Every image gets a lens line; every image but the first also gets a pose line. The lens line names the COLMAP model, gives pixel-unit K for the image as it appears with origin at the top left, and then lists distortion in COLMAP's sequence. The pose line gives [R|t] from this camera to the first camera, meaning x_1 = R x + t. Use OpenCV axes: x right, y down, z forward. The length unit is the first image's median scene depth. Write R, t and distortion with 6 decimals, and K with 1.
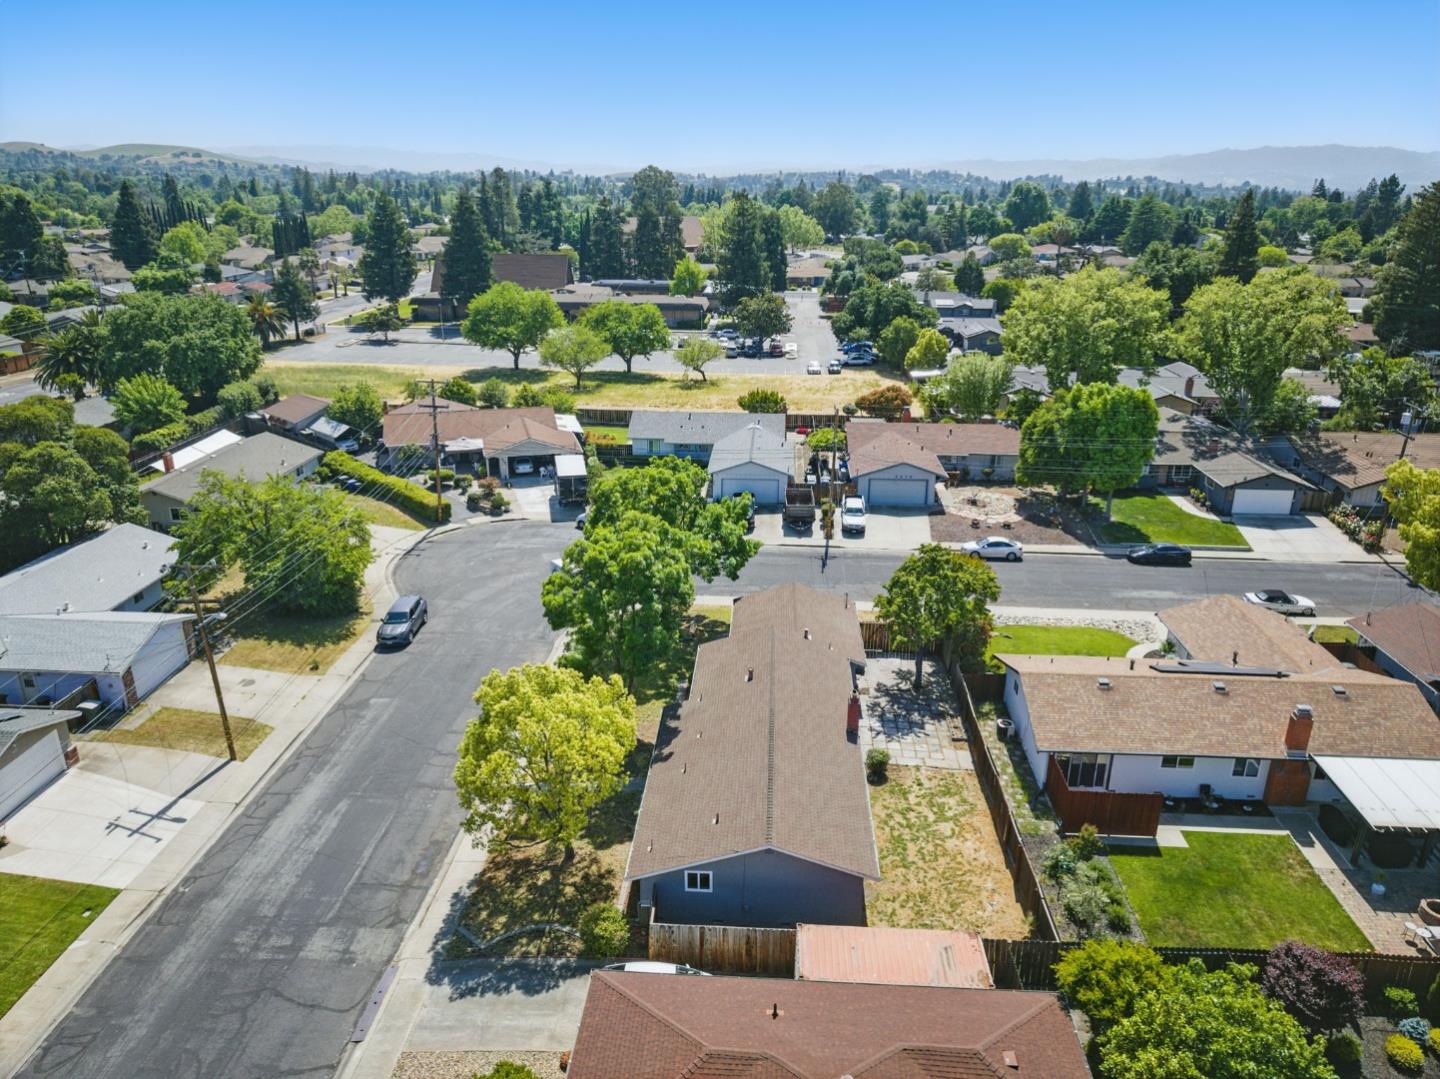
lens RADIAL K [[984.5, 0, 721.4], [0, 984.5, 538.9], [0, 0, 1]] dist [0.001500, 0.000192]
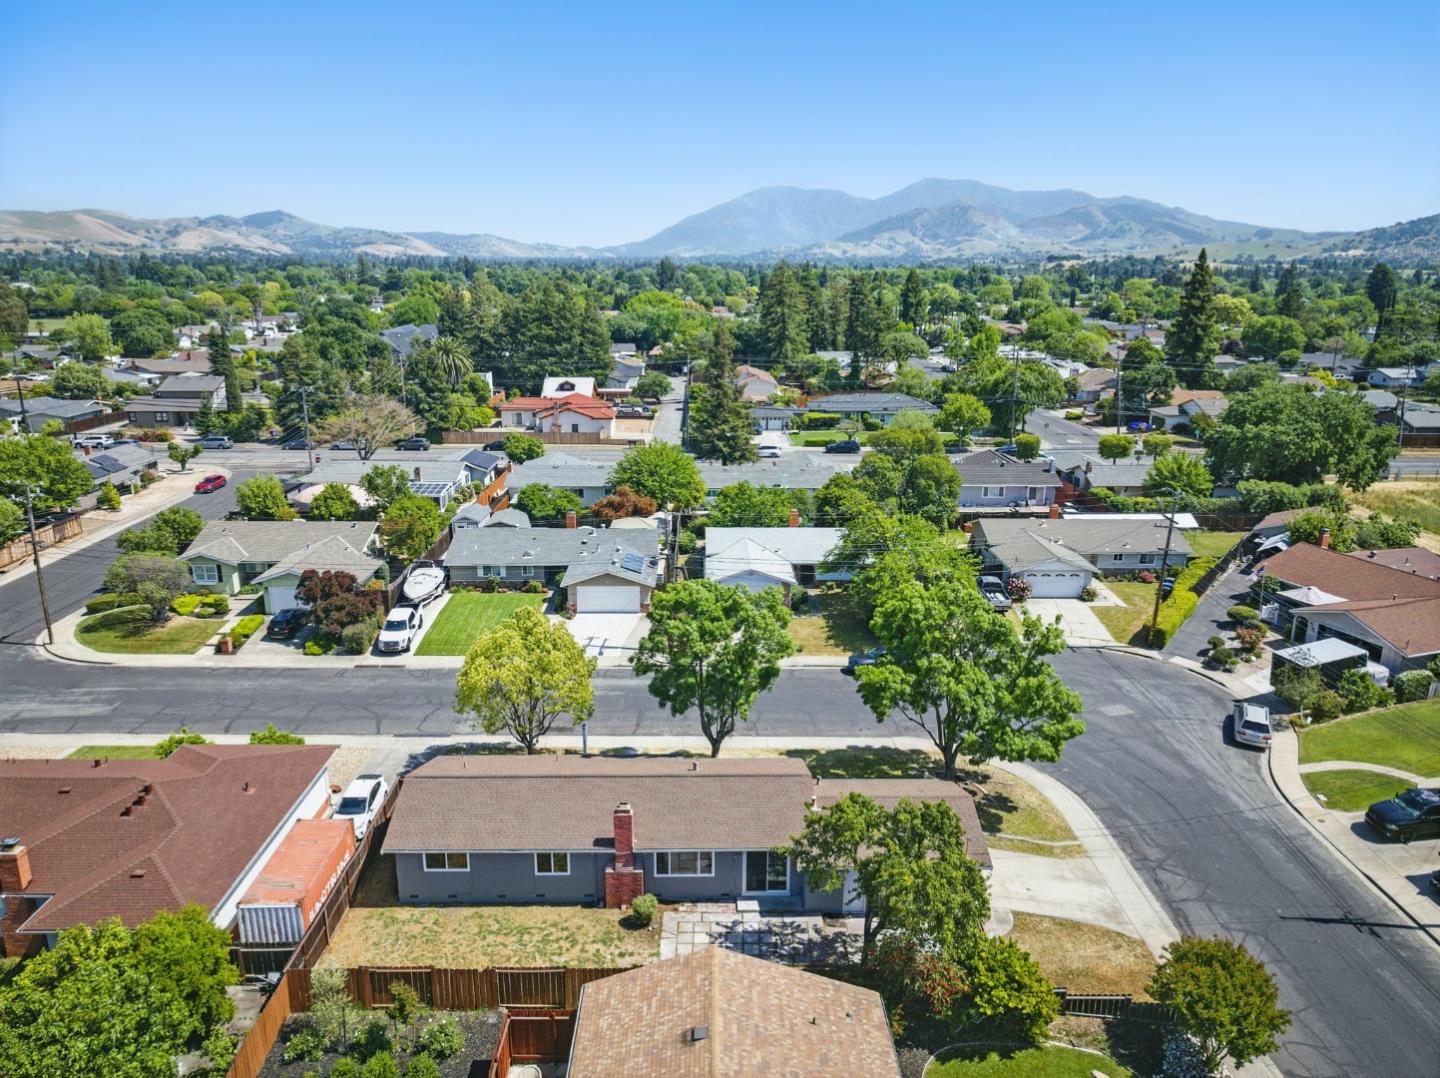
lens RADIAL K [[984.5, 0, 718.8], [0, 984.5, 536.5], [0, 0, 1]] dist [0.001500, 0.000192]
pose [[0.073365, 0.254221, -0.964360, 0.507252], [-0.345577, 0.913538, 0.214533, -0.159076], [0.935518, 0.317521, 0.154875, 0.450562]]
